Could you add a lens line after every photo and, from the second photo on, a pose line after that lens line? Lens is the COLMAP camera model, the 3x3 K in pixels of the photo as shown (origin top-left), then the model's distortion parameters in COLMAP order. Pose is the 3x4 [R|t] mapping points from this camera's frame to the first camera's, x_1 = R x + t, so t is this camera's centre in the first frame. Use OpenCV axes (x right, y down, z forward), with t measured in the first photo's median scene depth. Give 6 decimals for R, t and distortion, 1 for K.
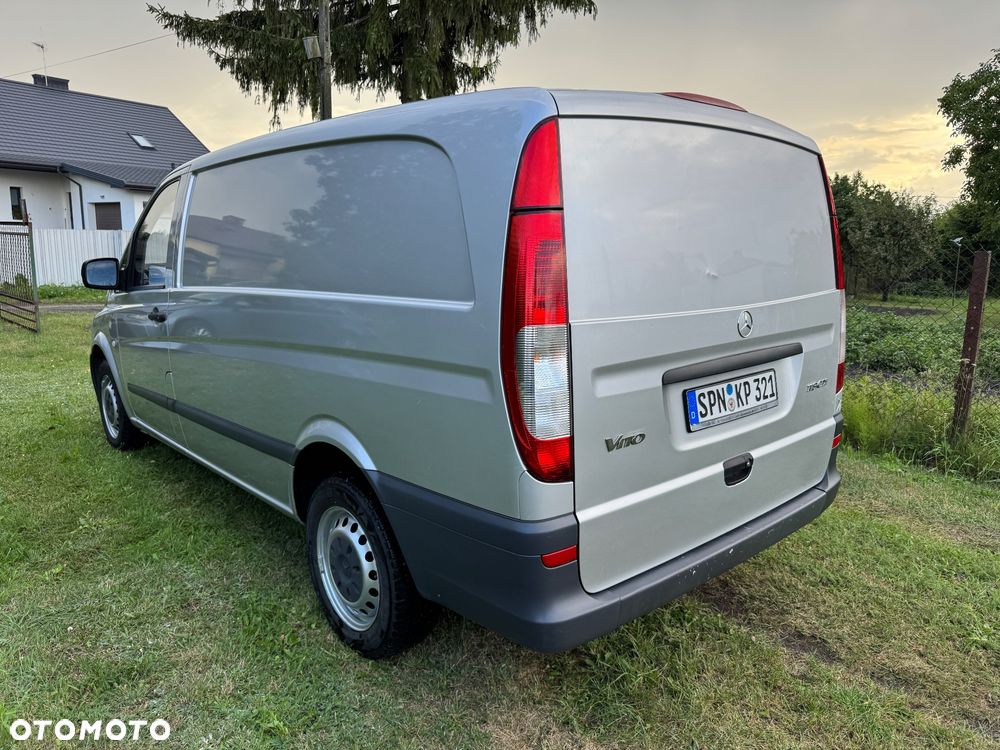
lens RADIAL K [[714.6, 0, 508.6], [0, 714.6, 381.4], [0, 0, 1]] dist [0.013886, -0.027189]
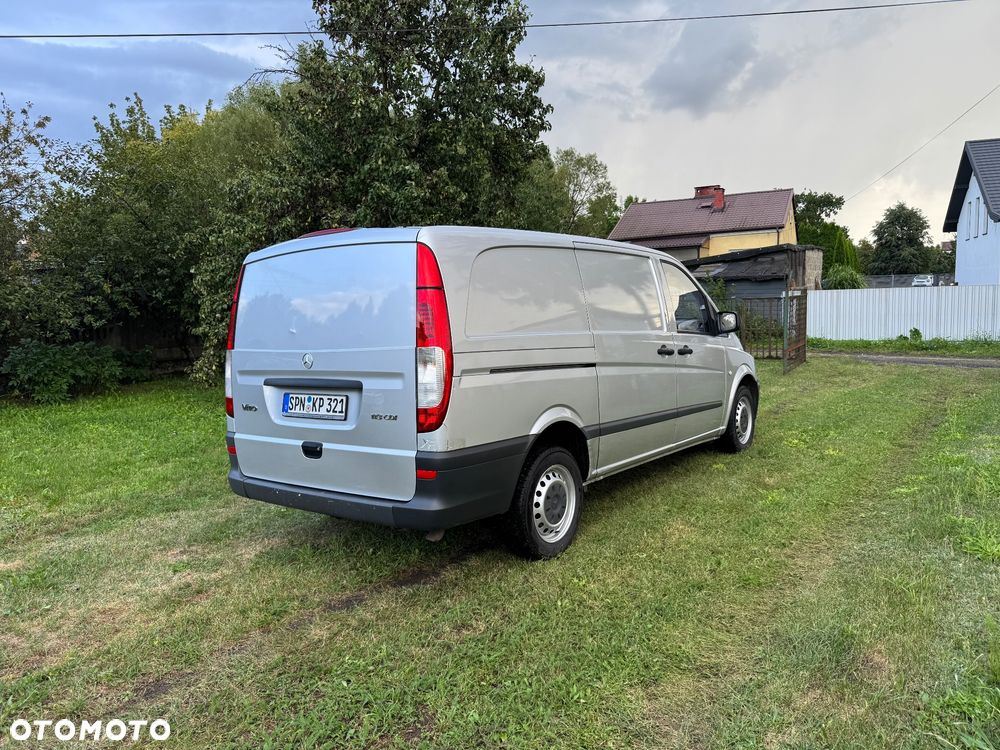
lens RADIAL K [[714.6, 0, 500.1], [0, 714.6, 373.9], [0, 0, 1]] dist [0.013886, -0.027189]
pose [[0.192789, 0.070697, -0.978690, 1.932772], [-0.152809, 0.987395, 0.041224, -0.176181], [0.969269, 0.141606, 0.201162, 1.030885]]
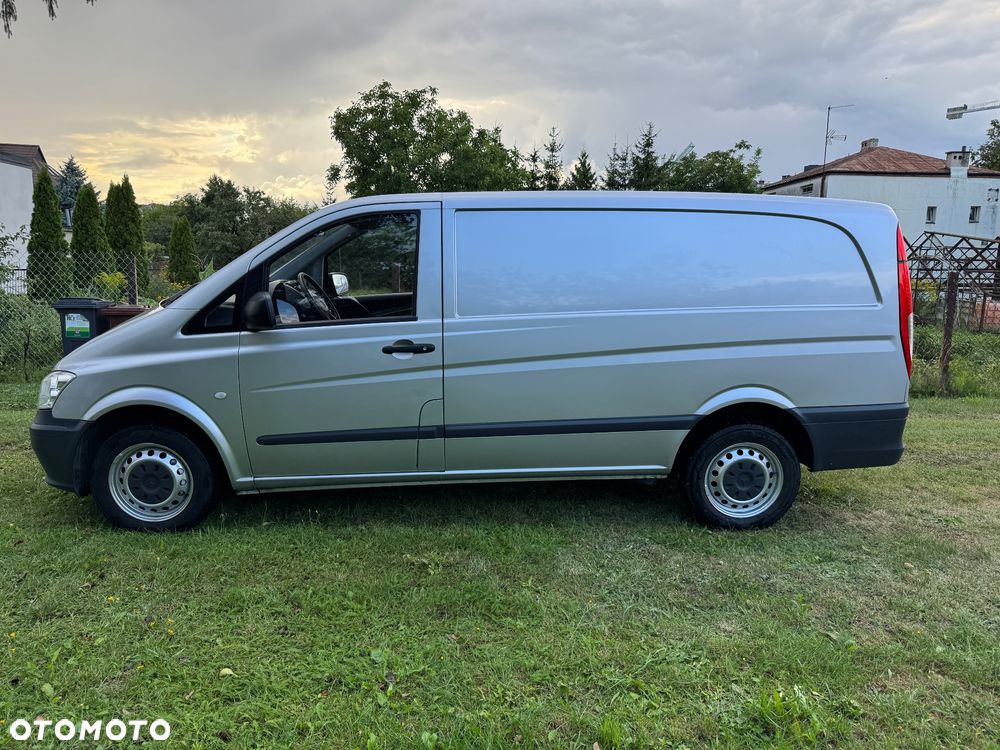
lens RADIAL K [[714.6, 0, 496.6], [0, 714.6, 364.3], [0, 0, 1]] dist [0.013886, -0.027189]
pose [[0.626240, -0.126692, 0.769267, -1.838309], [0.140879, 0.988854, 0.048170, -0.152982], [-0.766796, 0.078207, 0.637108, 0.422524]]
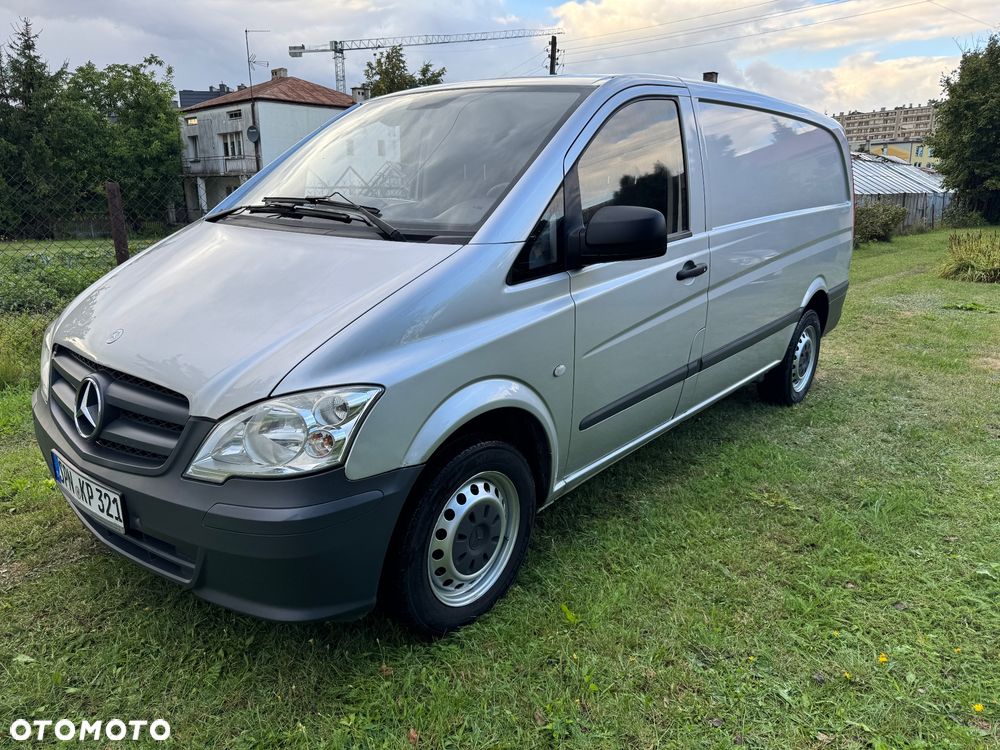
lens RADIAL K [[714.6, 0, 503.3], [0, 714.6, 379.0], [0, 0, 1]] dist [0.013886, -0.027189]
pose [[-0.139662, -0.267460, 0.953394, -1.976803], [0.174733, 0.941064, 0.289598, -0.386219], [-0.974660, 0.207035, -0.084696, 2.030754]]
